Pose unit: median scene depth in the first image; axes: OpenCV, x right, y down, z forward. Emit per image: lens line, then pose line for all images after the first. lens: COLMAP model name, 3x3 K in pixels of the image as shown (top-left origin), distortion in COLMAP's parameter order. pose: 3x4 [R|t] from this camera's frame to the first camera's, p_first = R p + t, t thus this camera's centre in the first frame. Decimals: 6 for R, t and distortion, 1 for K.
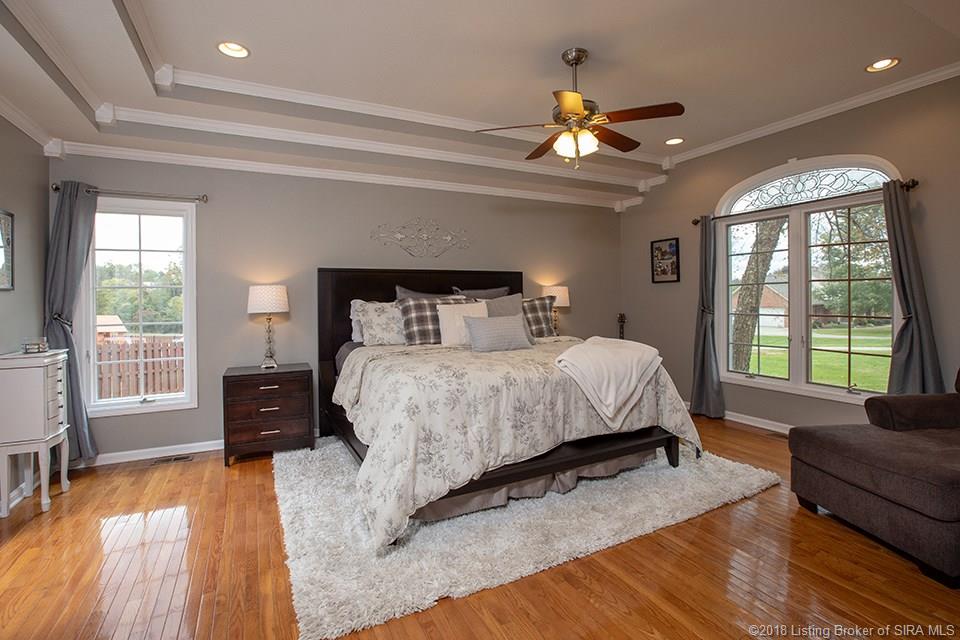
lens RADIAL K [[441.3, 0, 478.2], [0, 441.3, 301.9], [0, 0, 1]] dist [-0.059248, 0.014452]
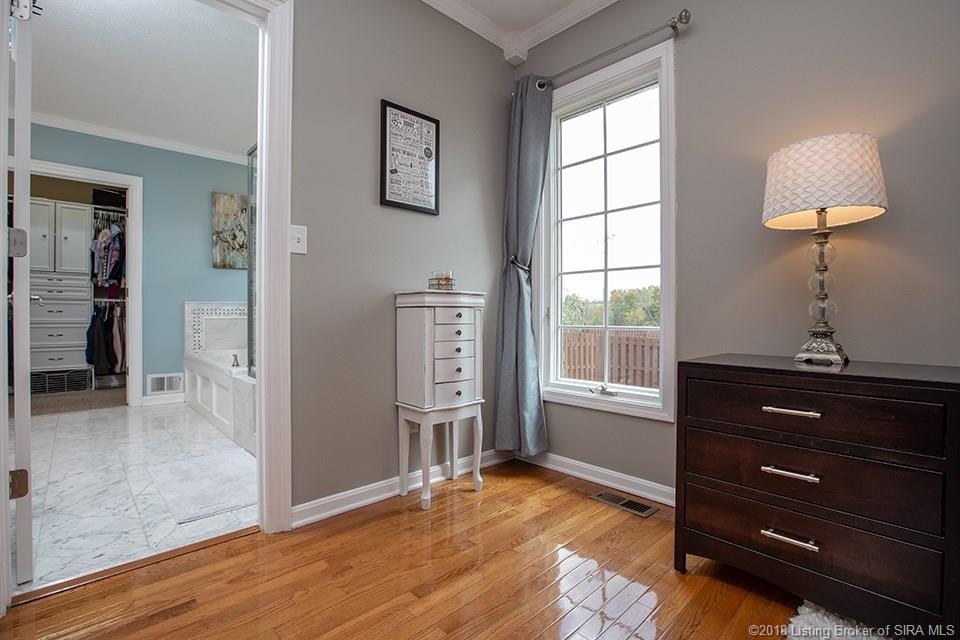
lens RADIAL K [[441.3, 0, 478.2], [0, 441.3, 301.9], [0, 0, 1]] dist [-0.059248, 0.014452]
pose [[0.288518, -0.014040, -0.957372, -0.221517], [-0.022250, 0.999524, -0.021364, 0.122231], [0.957216, 0.027466, 0.288068, 0.650982]]
